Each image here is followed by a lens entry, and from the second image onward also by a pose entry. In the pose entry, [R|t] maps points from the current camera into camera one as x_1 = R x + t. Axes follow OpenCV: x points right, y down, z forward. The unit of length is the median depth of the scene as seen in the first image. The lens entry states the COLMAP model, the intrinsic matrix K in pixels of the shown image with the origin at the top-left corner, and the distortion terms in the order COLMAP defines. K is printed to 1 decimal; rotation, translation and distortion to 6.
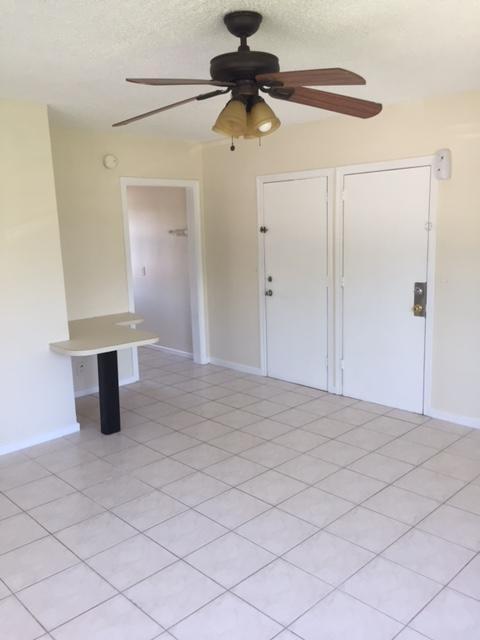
lens RADIAL K [[551.8, 0, 242.3], [0, 551.8, 318.2], [0, 0, 1]] dist [0.079247, -0.101650]
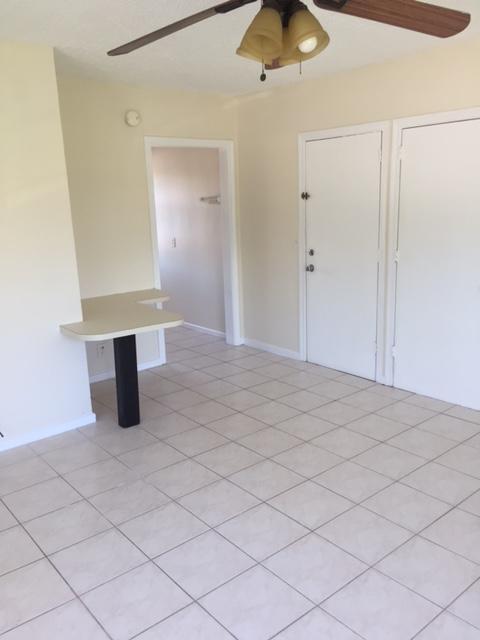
lens RADIAL K [[551.8, 0, 242.3], [0, 551.8, 318.2], [0, 0, 1]] dist [0.079247, -0.101650]
pose [[0.997205, 0.013662, -0.073460, 0.006859], [-0.009805, 0.998567, 0.052611, -0.012856], [0.074074, -0.051744, 0.995909, 0.120267]]
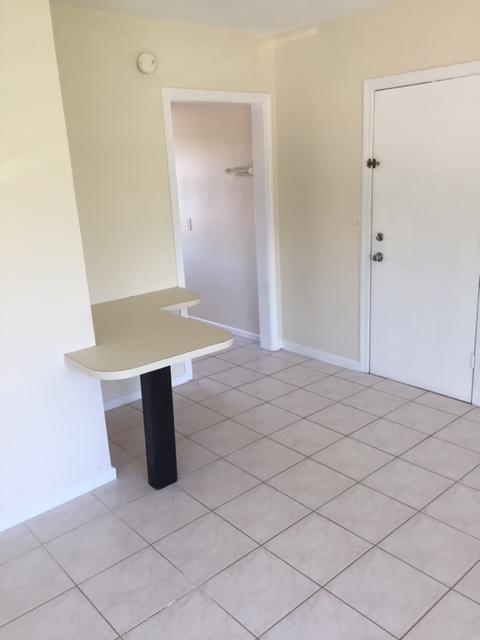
lens RADIAL K [[551.8, 0, 242.3], [0, 551.8, 318.2], [0, 0, 1]] dist [0.079247, -0.101650]
pose [[0.998655, -0.005460, -0.051555, -0.098012], [0.010586, 0.994963, 0.099683, -0.046411], [0.050751, -0.100095, 0.993683, 0.336660]]
